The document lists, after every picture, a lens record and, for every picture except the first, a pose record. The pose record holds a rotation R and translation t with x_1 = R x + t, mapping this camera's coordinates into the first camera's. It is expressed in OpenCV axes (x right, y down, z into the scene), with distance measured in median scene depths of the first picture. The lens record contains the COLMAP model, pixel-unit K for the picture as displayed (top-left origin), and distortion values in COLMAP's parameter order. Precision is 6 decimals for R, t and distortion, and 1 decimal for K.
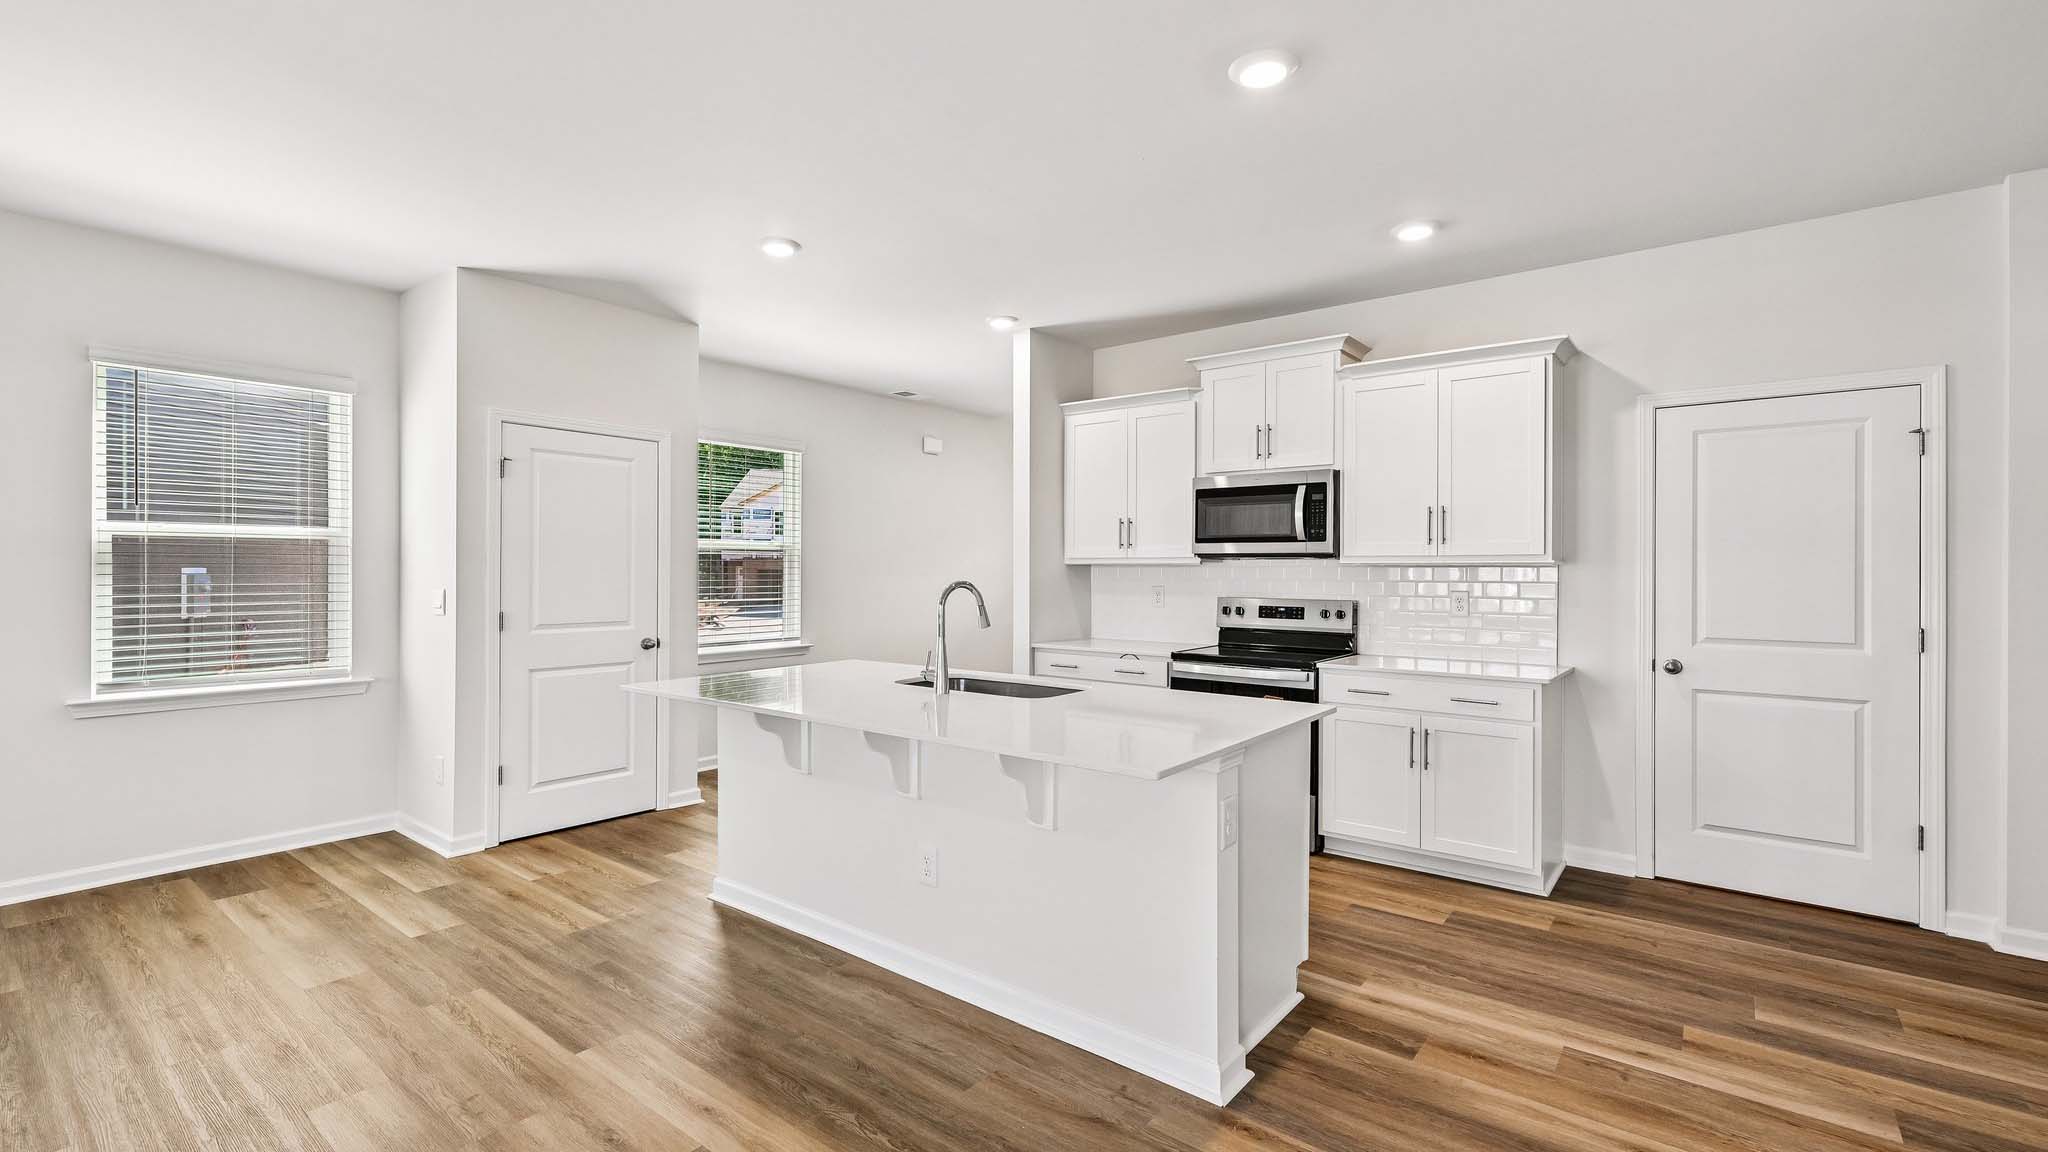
lens RADIAL K [[895.8, 0, 1018.4], [0, 895.8, 573.4], [0, 0, 1]] dist [0.001616, 0.000482]
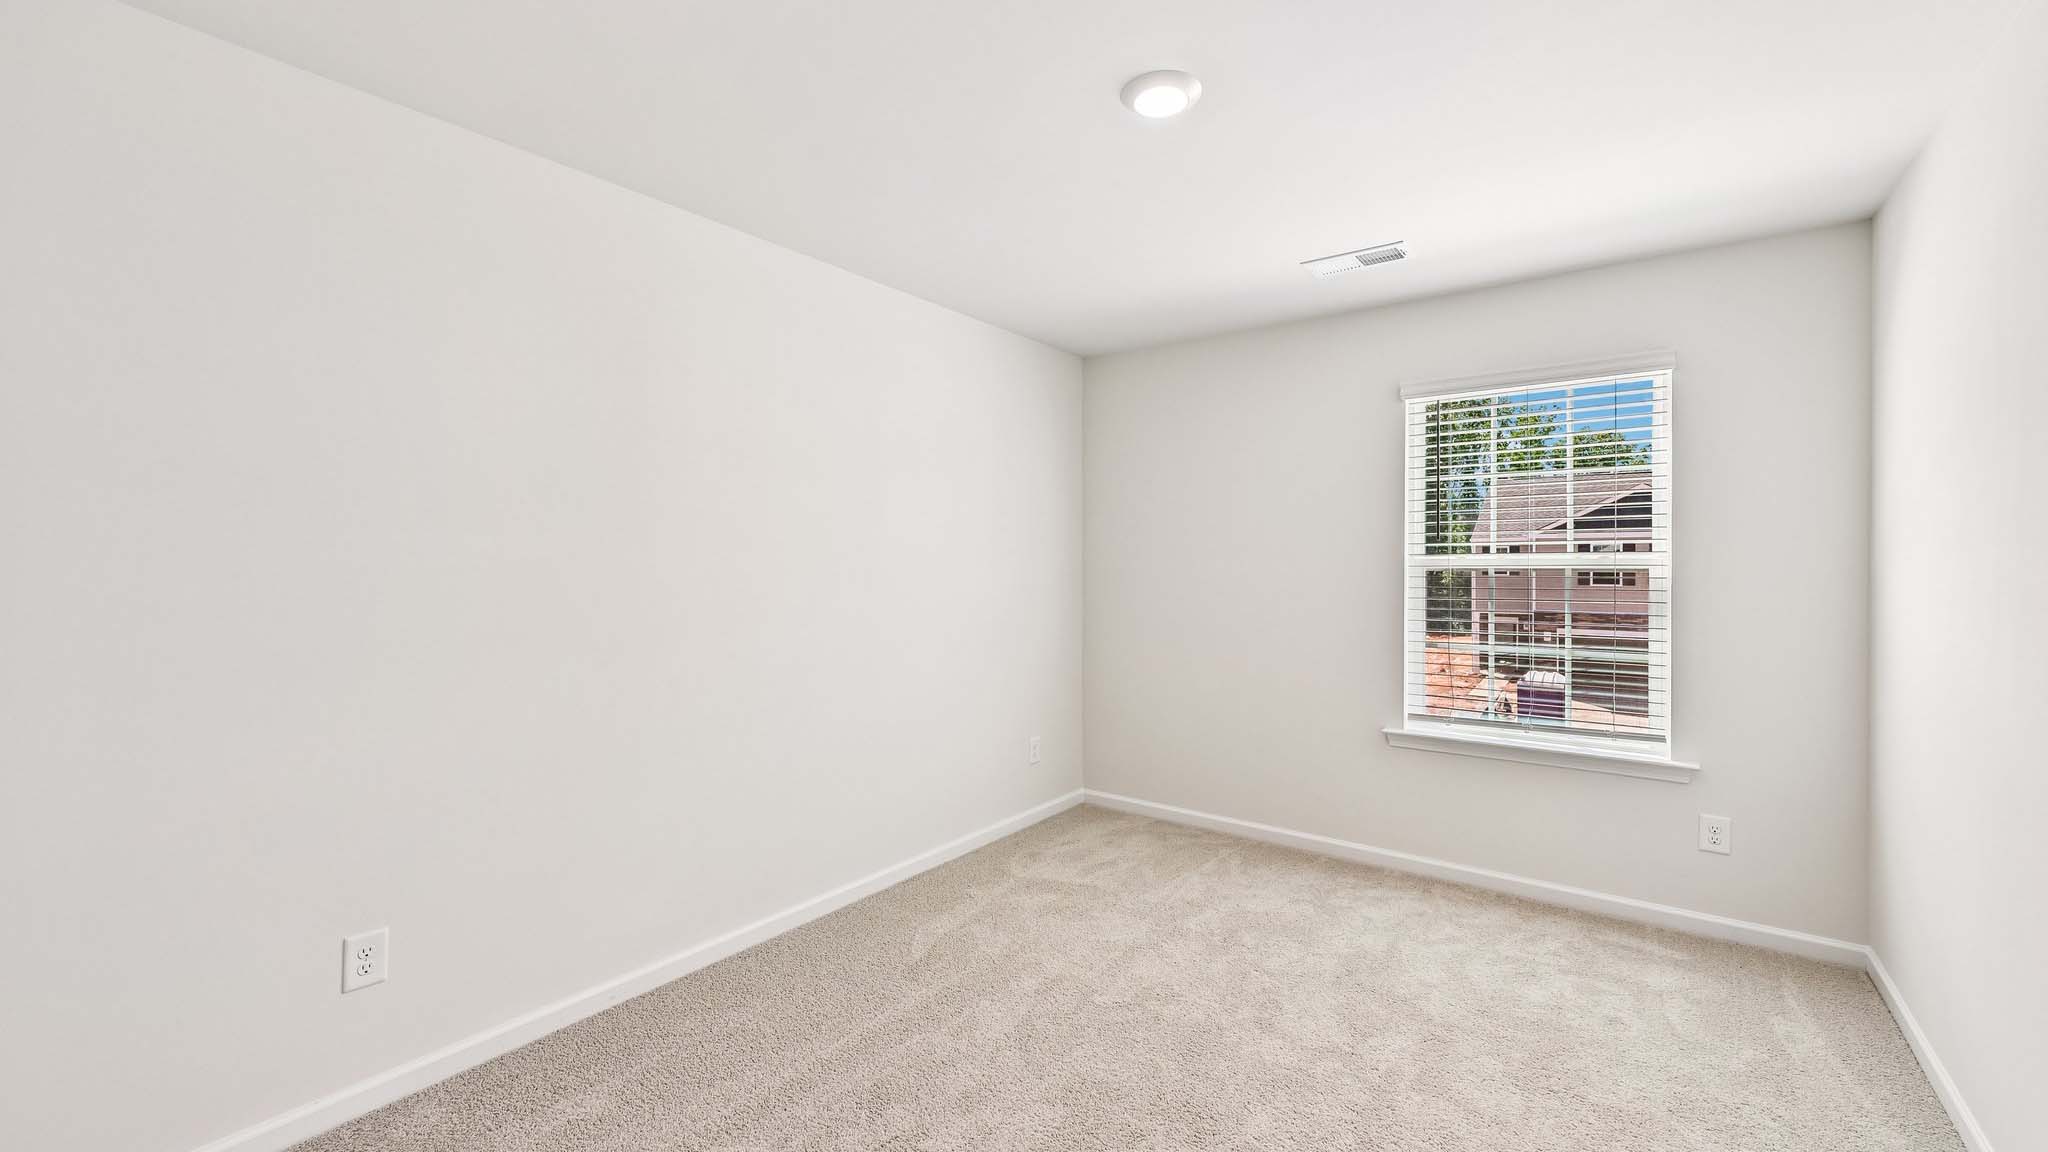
lens RADIAL K [[812.7, 0, 1046.8], [0, 812.7, 550.3], [0, 0, 1]] dist [-0.000941, 0.000077]
pose [[0.043892, -0.027633, -0.998654, -0.113841], [-0.006911, 0.999585, -0.027962, -0.033480], [0.999012, 0.008129, 0.043683, 0.509411]]
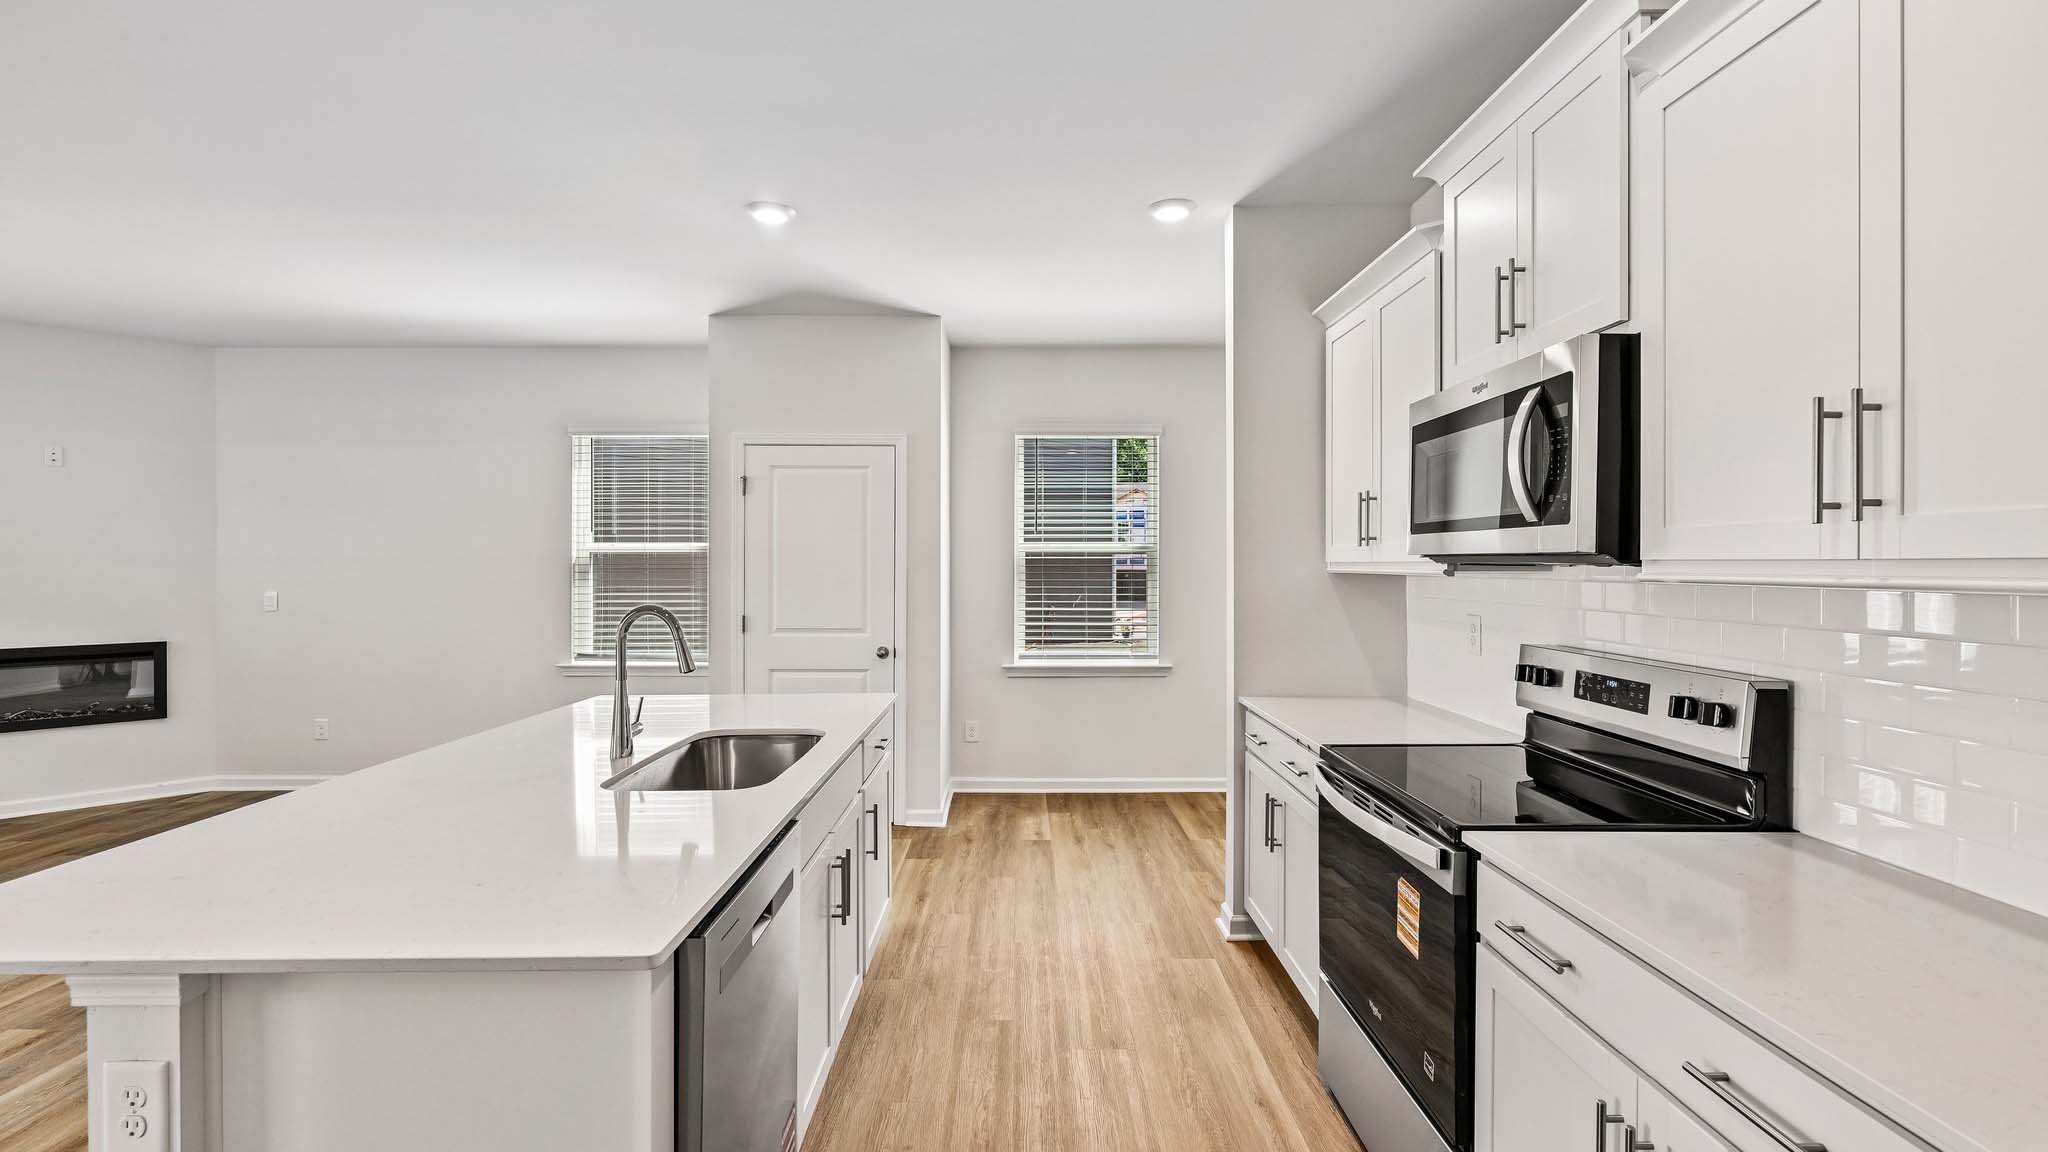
lens RADIAL K [[895.8, 0, 1018.1], [0, 895.8, 567.8], [0, 0, 1]] dist [0.001616, 0.000482]
pose [[0.617137, 0.000437, -0.786855, 0.539206], [-0.000845, 1.000000, -0.000107, -0.017121], [0.786855, 0.000730, 0.617137, 0.612749]]
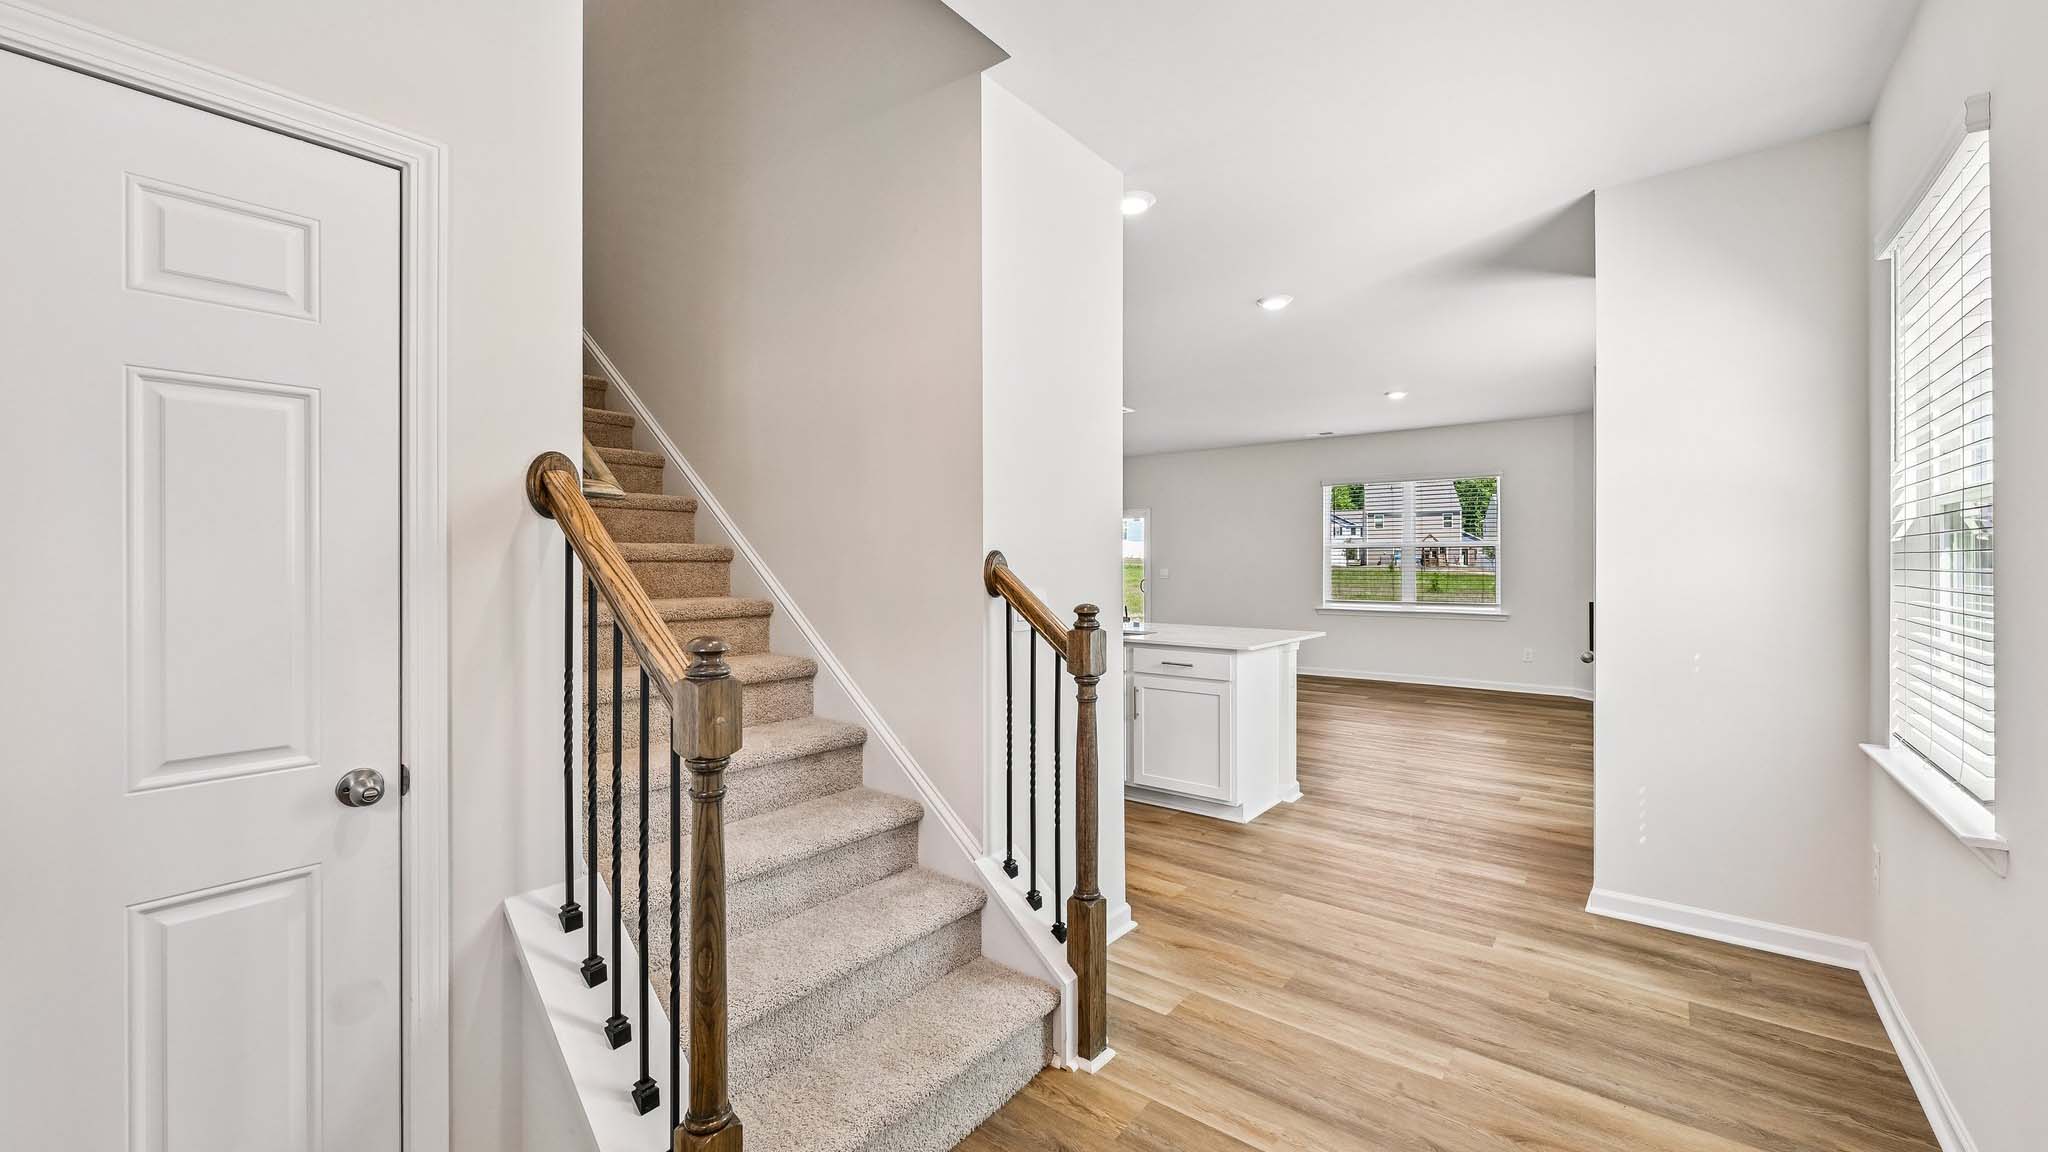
lens RADIAL K [[805.7, 0, 1019.5], [0, 805.7, 556.9], [0, 0, 1]] dist [-0.002856, 0.000415]
pose [[-0.999998, -0.000453, 0.001808, 0.083967], [-0.000455, 0.999999, -0.001095, -0.006437], [-0.001807, -0.001096, -0.999998, 2.010533]]
